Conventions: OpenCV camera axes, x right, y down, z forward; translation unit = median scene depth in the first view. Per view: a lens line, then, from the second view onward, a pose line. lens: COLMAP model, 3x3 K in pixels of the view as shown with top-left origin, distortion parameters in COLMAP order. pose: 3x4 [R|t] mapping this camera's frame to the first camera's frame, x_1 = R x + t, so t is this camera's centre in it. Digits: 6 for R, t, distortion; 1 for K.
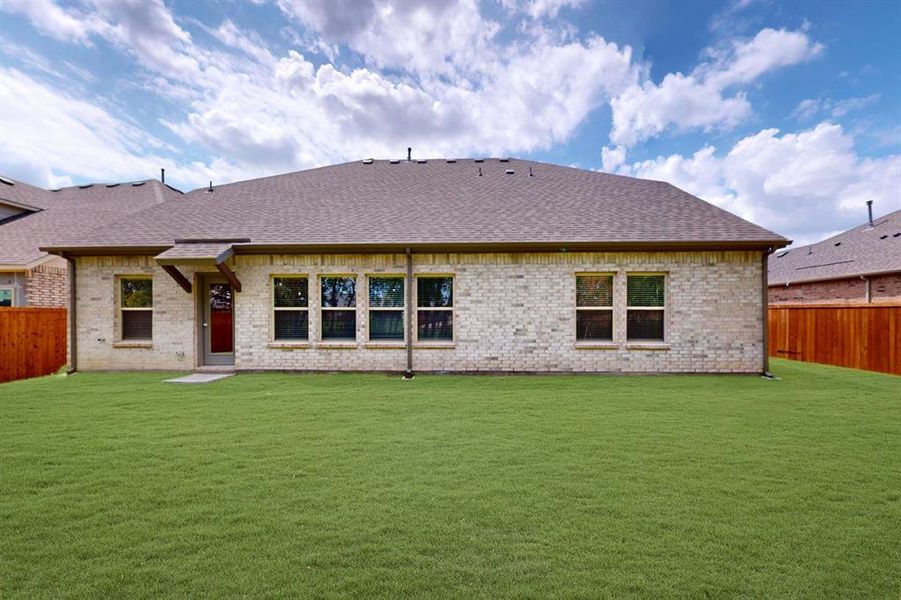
lens RADIAL K [[337.8, 0, 450.8], [0, 337.8, 318.6], [0, 0, 1]] dist [0.006063, 0.000170]
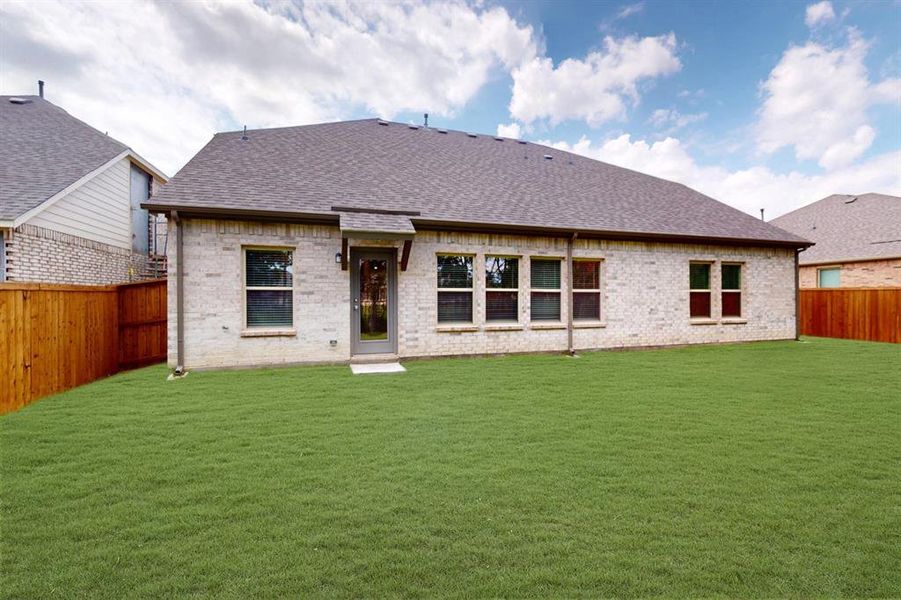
lens RADIAL K [[390.3, 0, 450.5], [0, 390.3, 300.0], [0, 0, 1]] dist [0.003309, 0.000086]
pose [[0.942263, -0.002485, 0.334864, -0.859097], [0.002889, 0.999996, -0.000708, 0.000535], [-0.334861, 0.001634, 0.942266, -0.013181]]
